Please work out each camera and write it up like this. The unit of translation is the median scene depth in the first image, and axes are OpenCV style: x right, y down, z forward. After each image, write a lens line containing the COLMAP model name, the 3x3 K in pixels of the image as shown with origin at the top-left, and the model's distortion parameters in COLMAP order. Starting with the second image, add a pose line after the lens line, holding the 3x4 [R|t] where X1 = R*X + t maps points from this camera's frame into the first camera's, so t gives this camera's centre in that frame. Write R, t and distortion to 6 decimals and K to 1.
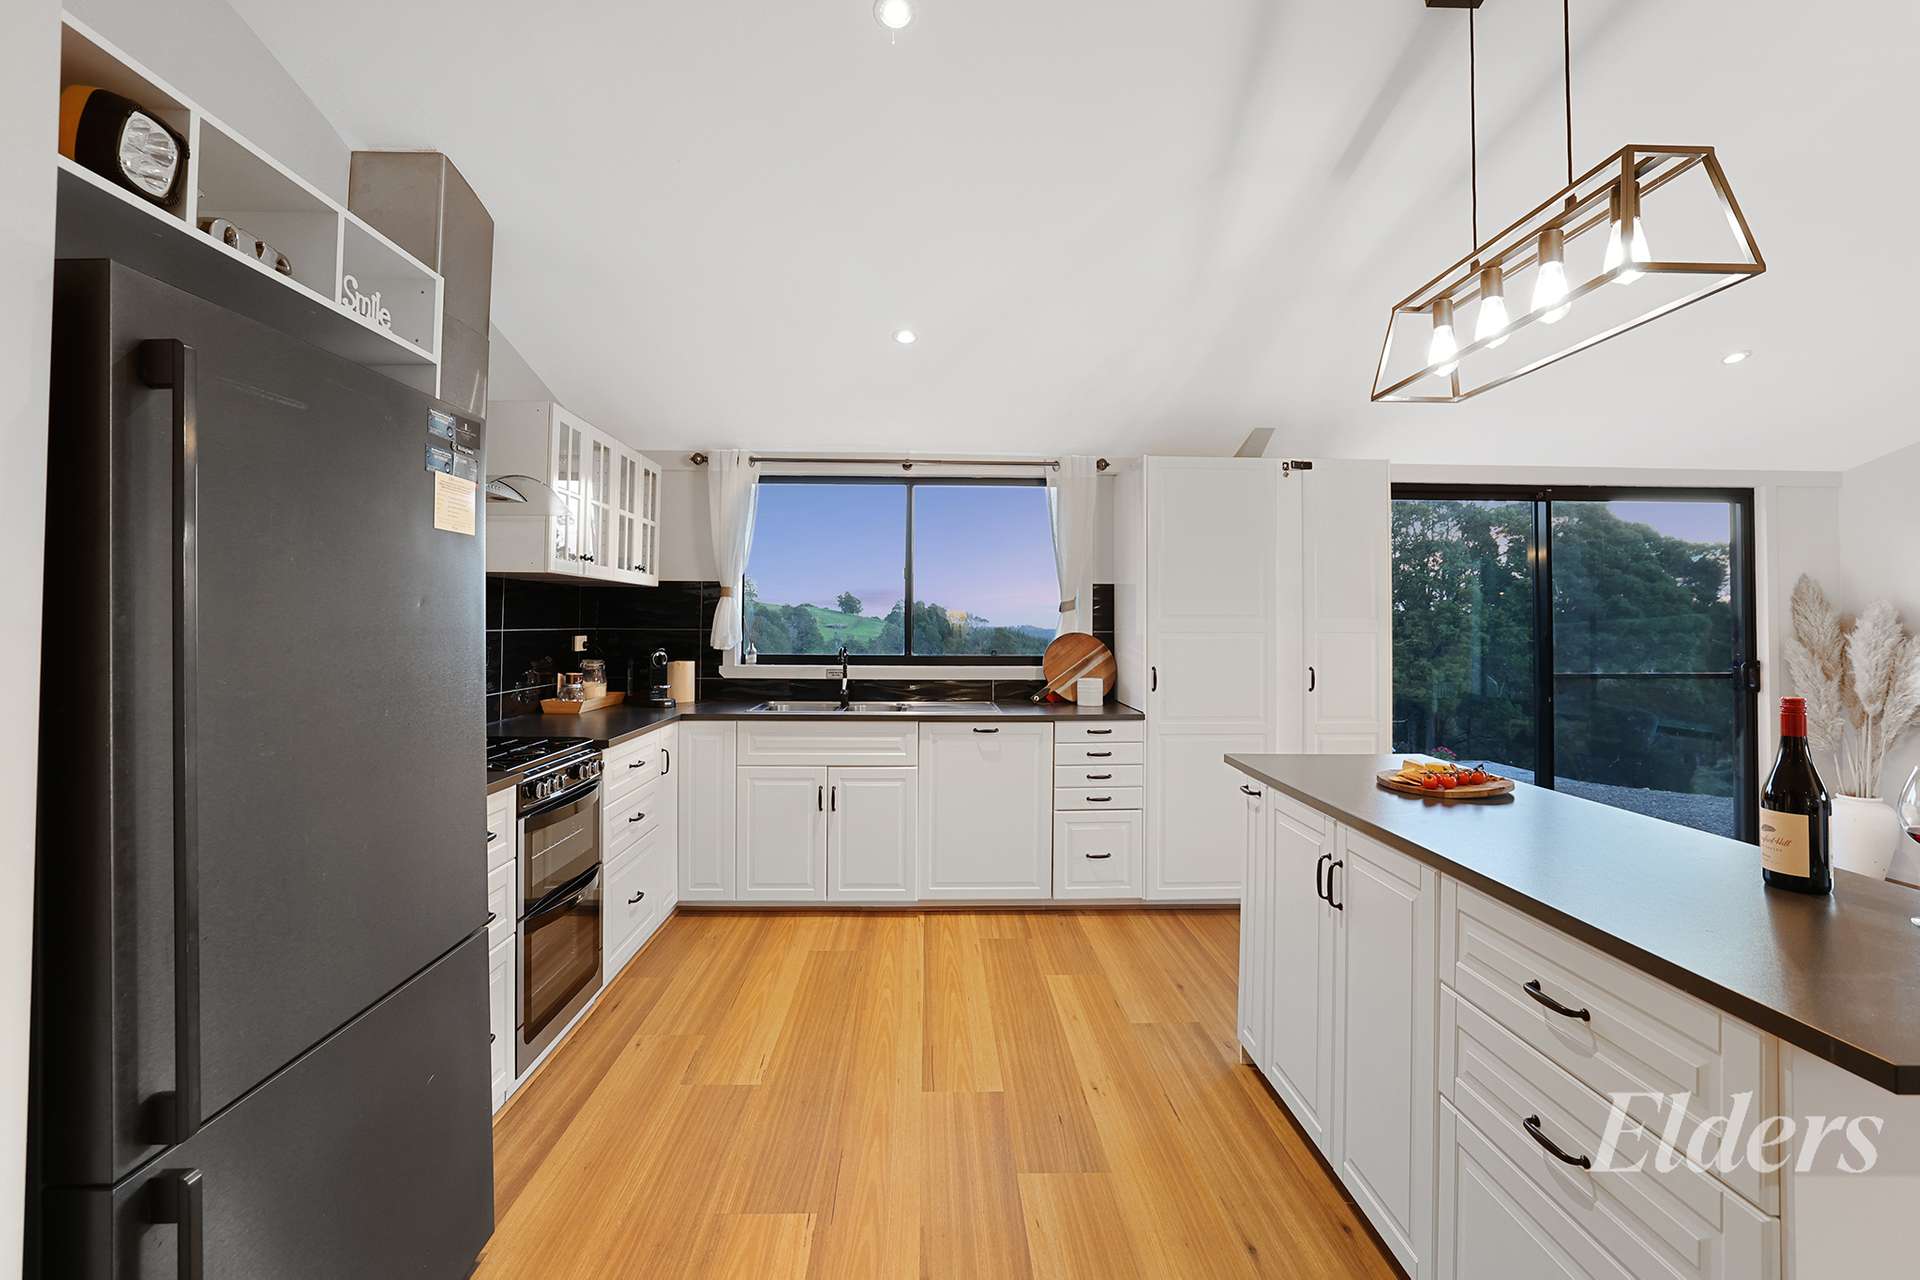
lens RADIAL K [[837.5, 0, 950.2], [0, 837.5, 609.9], [0, 0, 1]] dist [-0.046981, 0.017836]
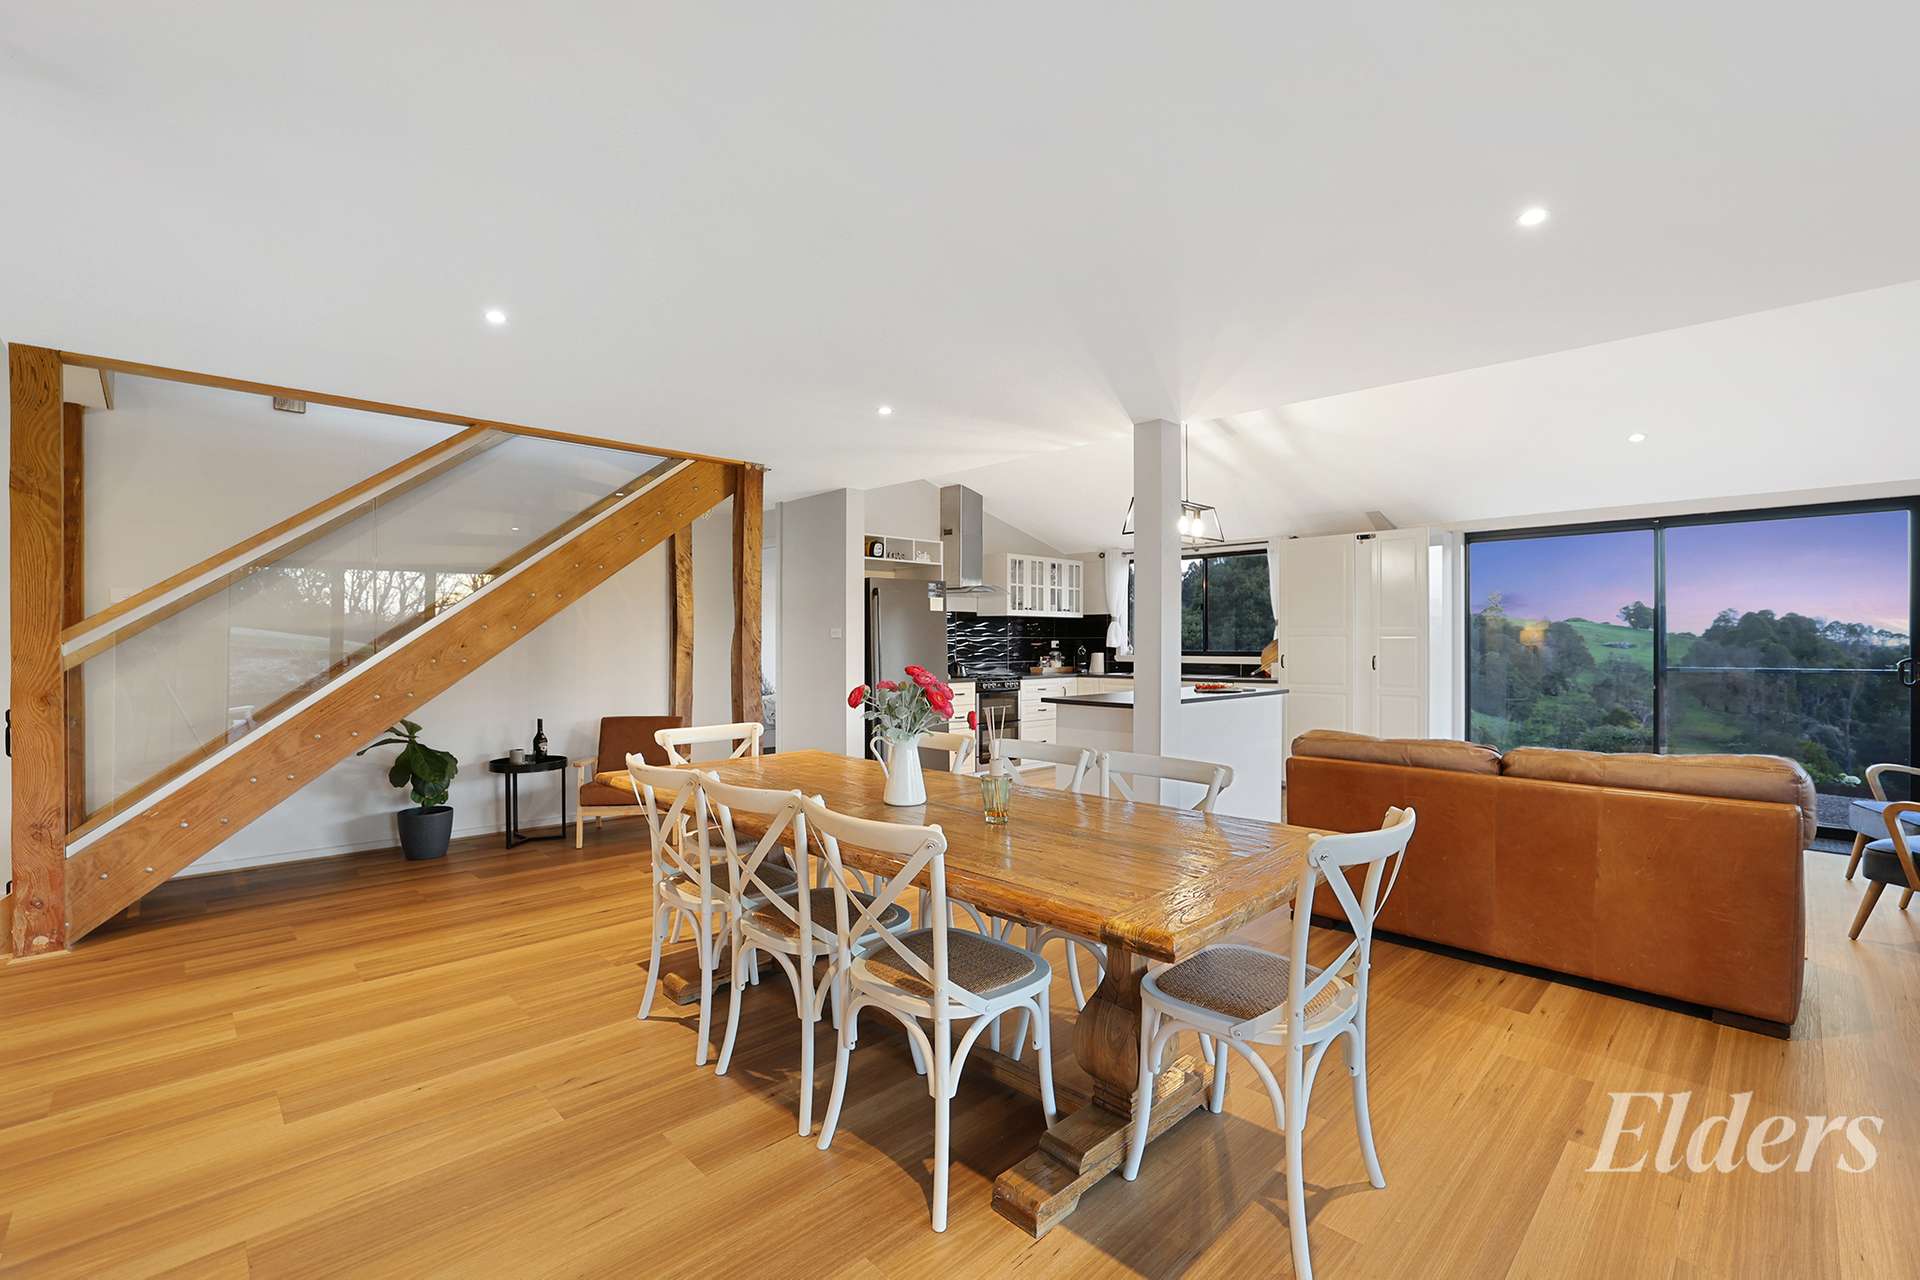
lens RADIAL K [[834.1, 0, 942.6], [0, 834.1, 643.2], [0, 0, 1]] dist [-0.023278, 0.000378]
pose [[0.670693, -0.004448, -0.741722, 1.121848], [0.016701, 0.999819, 0.009106, 0.013644], [0.741547, -0.018494, 0.670646, -0.797895]]
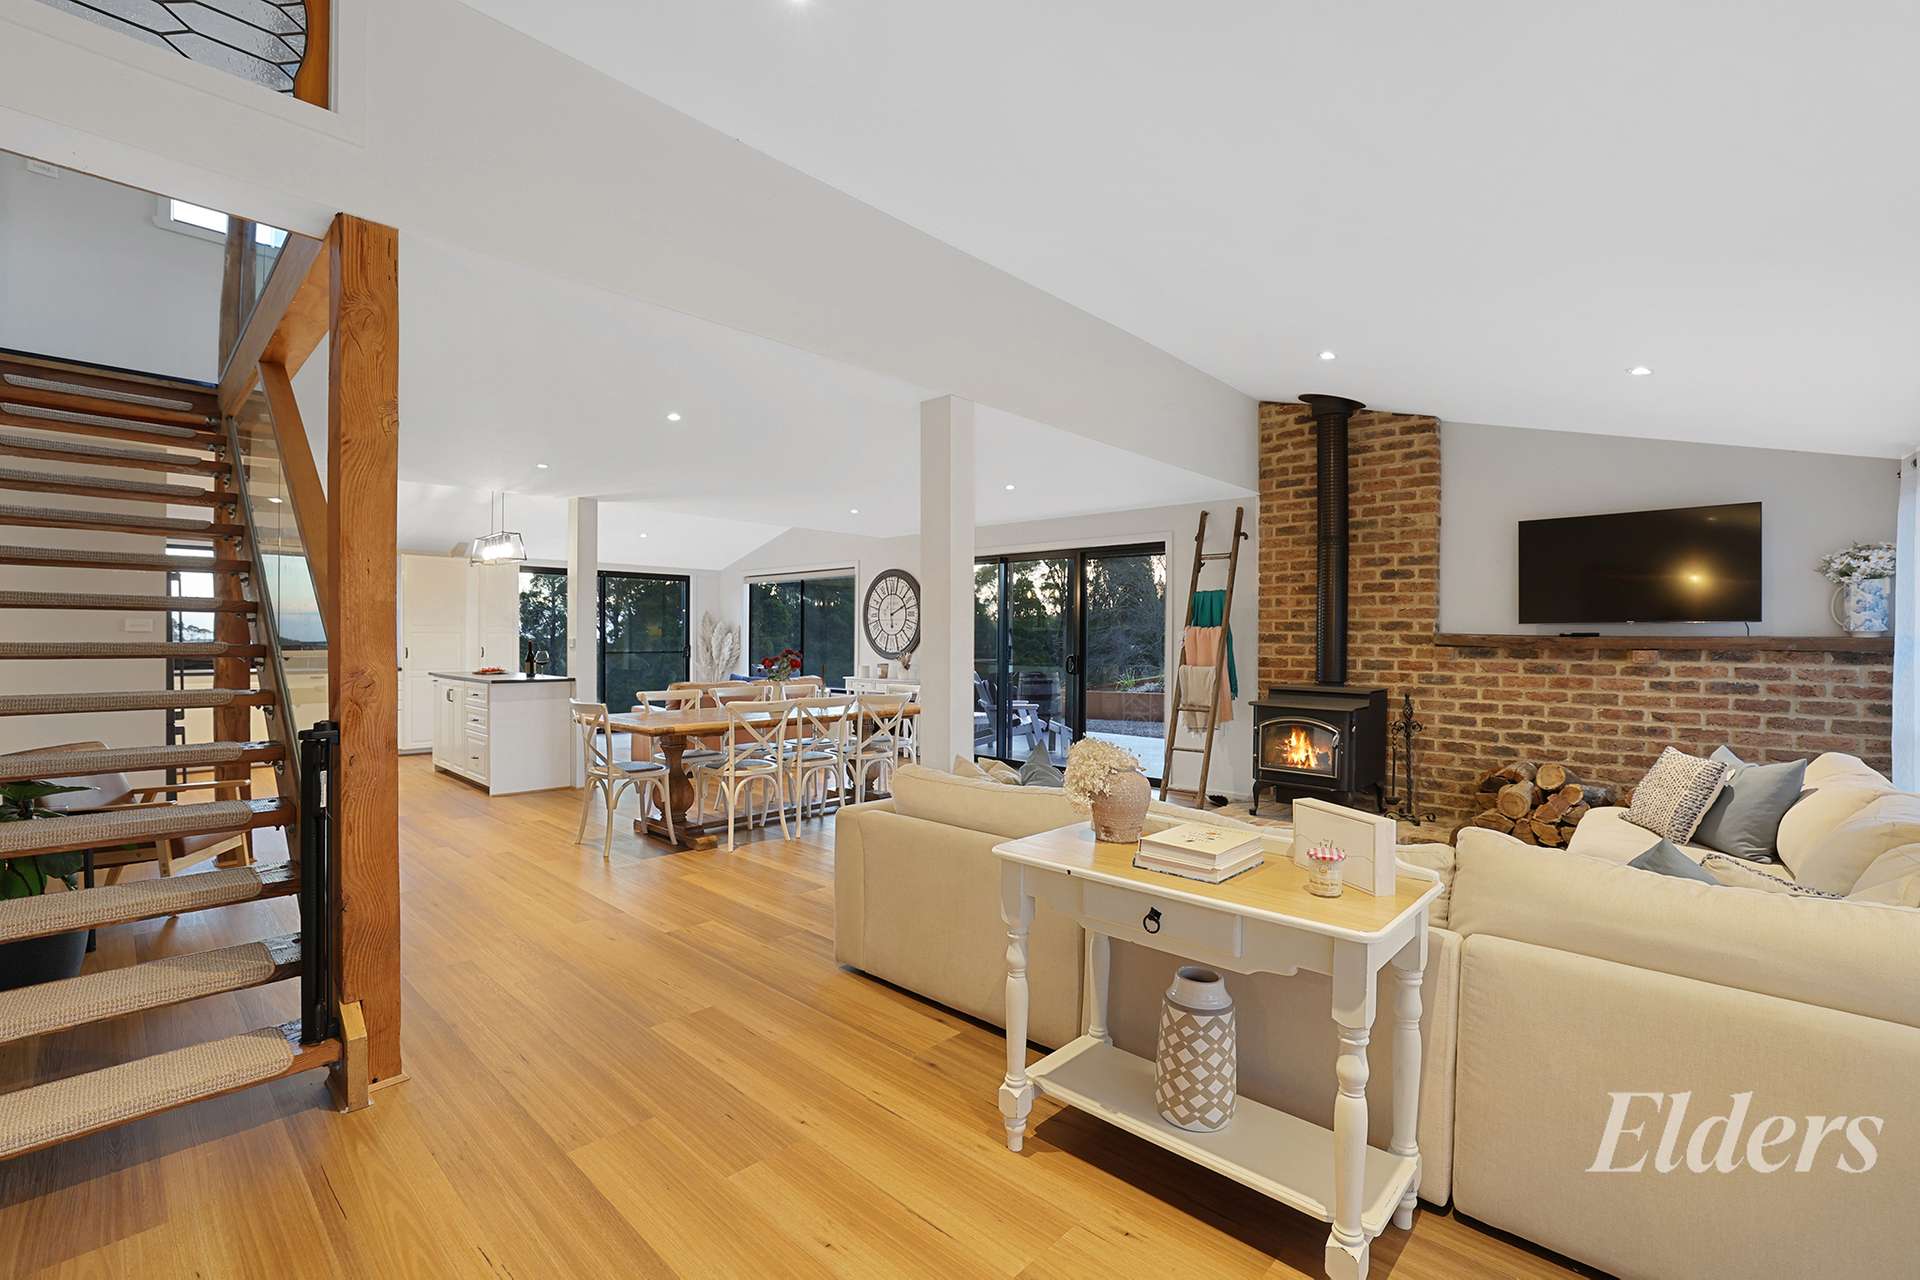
lens RADIAL K [[834.1, 0, 942.6], [0, 834.1, 643.2], [0, 0, 1]] dist [-0.023278, 0.000378]
pose [[0.715555, -0.005988, 0.698531, -0.290912], [-0.012552, 0.999692, 0.021428, -0.010926], [-0.698443, -0.024101, 0.715259, -1.675071]]
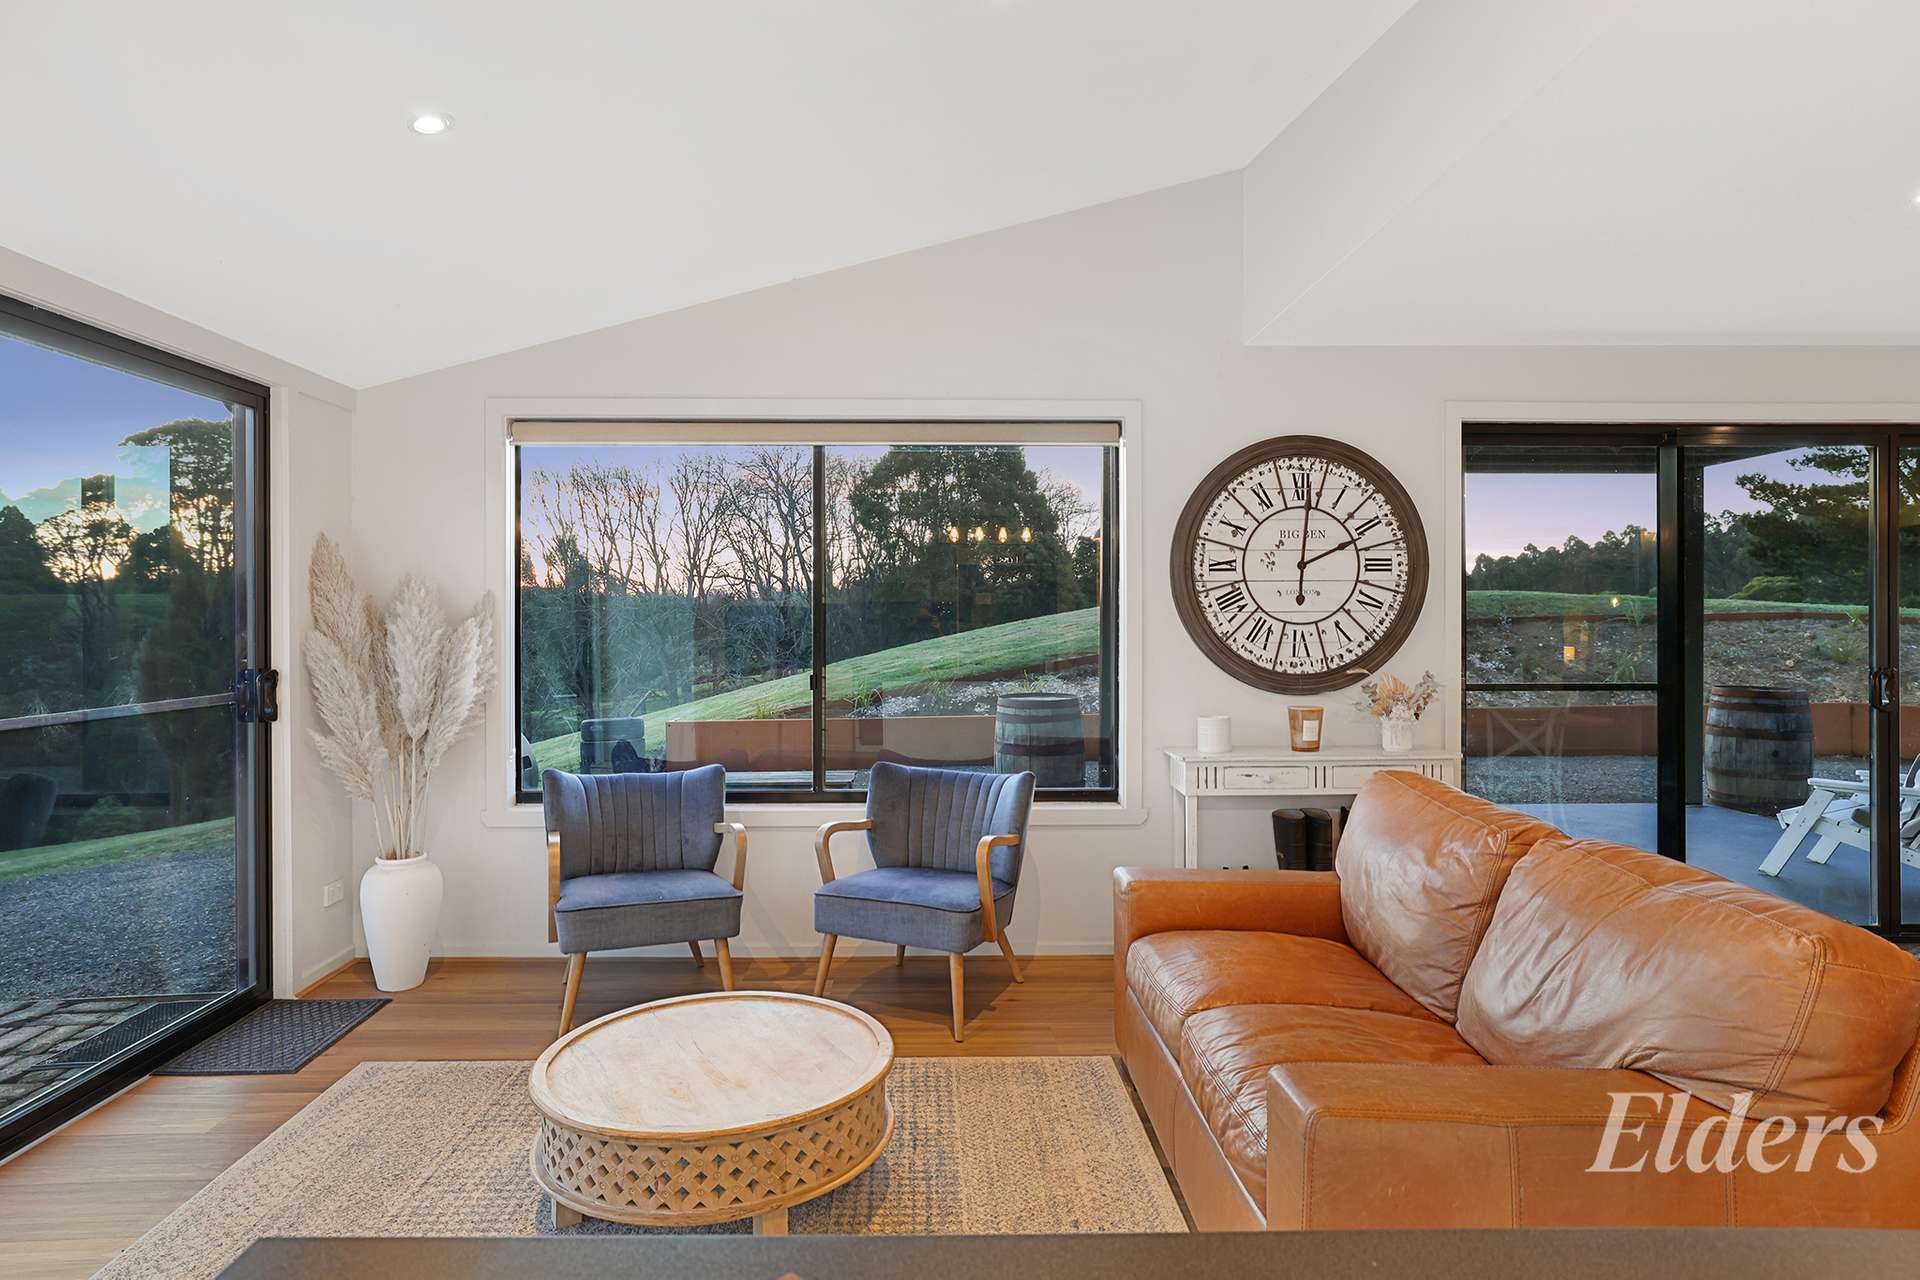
lens RADIAL K [[1076.4, 0, 946.1], [0, 1076.4, 601.2], [0, 0, 1]] dist [-0.003123, 0.002127]
pose [[0.002506, 0.009266, 0.999954, 0.225484], [-0.016222, 0.999826, -0.009224, 0.012461], [-0.999865, -0.016198, 0.002656, 0.600042]]
